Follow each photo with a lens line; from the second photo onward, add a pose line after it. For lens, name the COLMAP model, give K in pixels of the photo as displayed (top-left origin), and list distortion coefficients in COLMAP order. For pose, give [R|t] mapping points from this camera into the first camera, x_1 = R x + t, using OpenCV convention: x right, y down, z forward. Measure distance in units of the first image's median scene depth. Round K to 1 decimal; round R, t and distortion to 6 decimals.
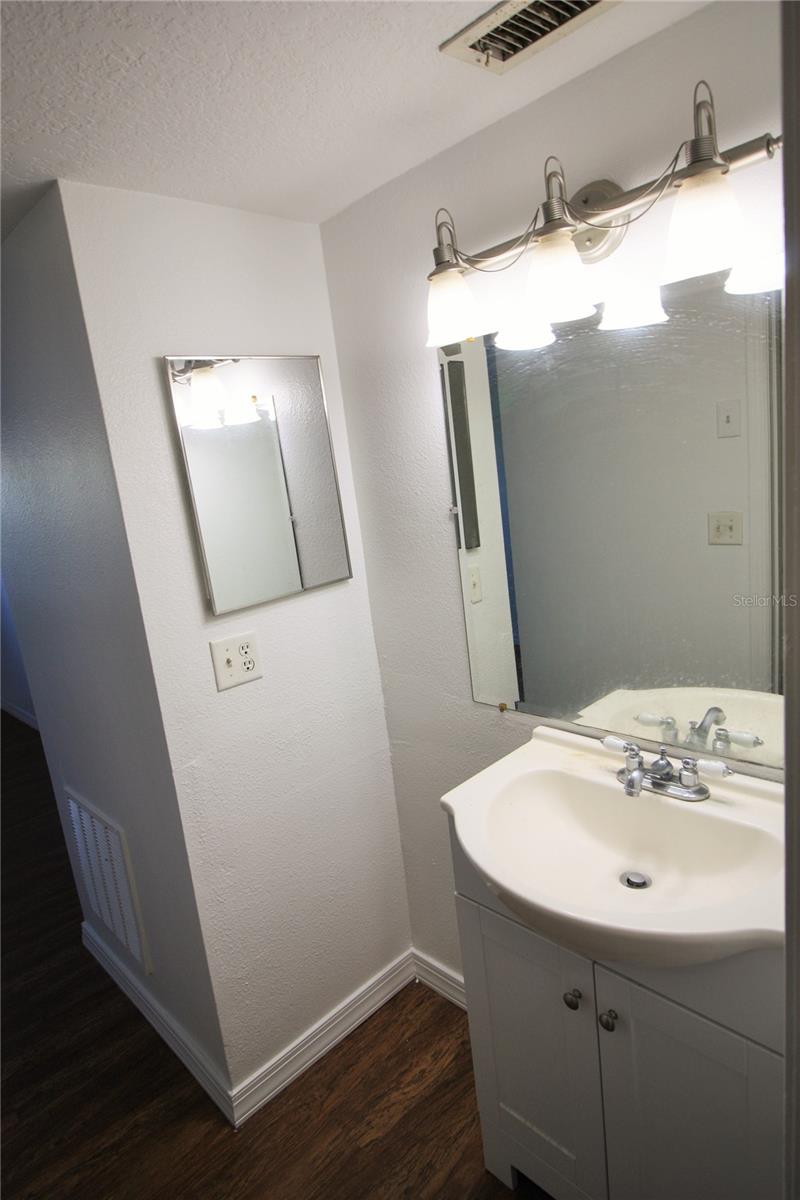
lens RADIAL K [[691.7, 0, 400.7], [0, 691.7, 596.1], [0, 0, 1]] dist [-0.003140, -0.000845]
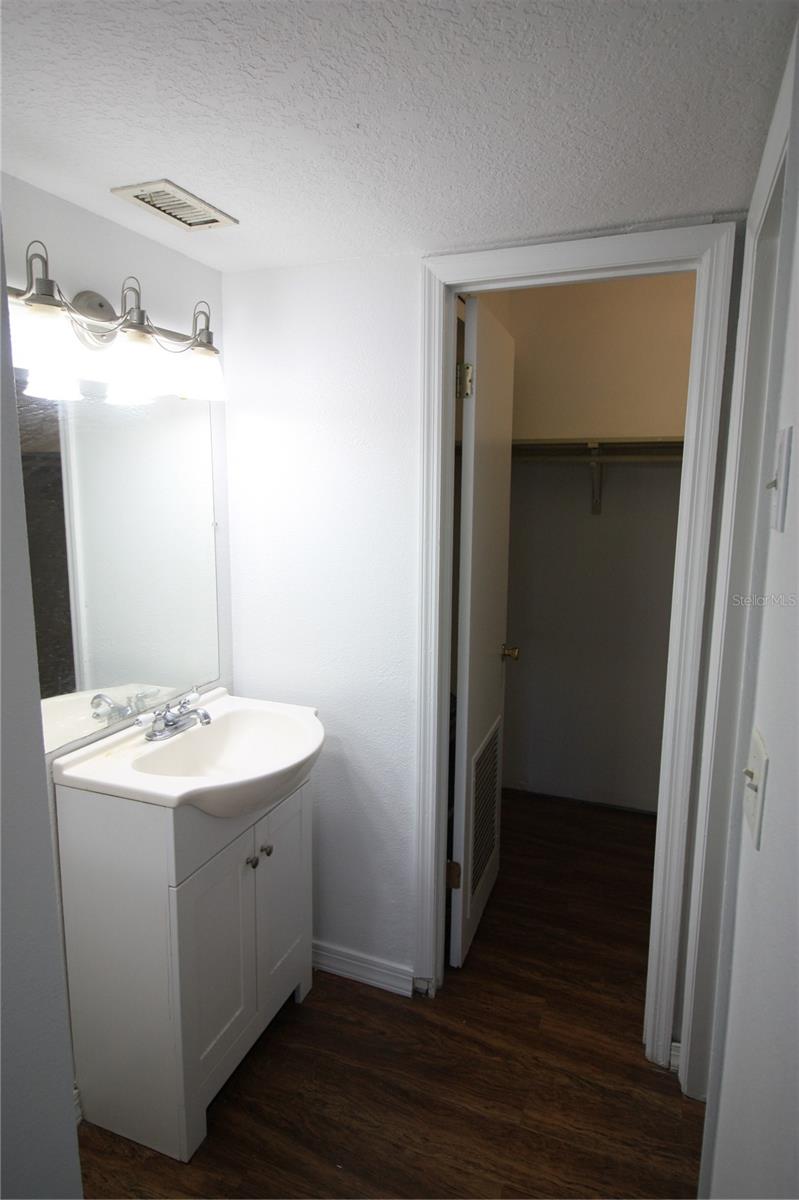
lens RADIAL K [[691.7, 0, 398.6], [0, 691.7, 604.2], [0, 0, 1]] dist [-0.003140, -0.000845]
pose [[-0.429703, -0.037618, 0.902186, -1.035408], [0.222052, 0.964048, 0.145959, -0.076475], [-0.875242, 0.263052, -0.405901, 1.033081]]
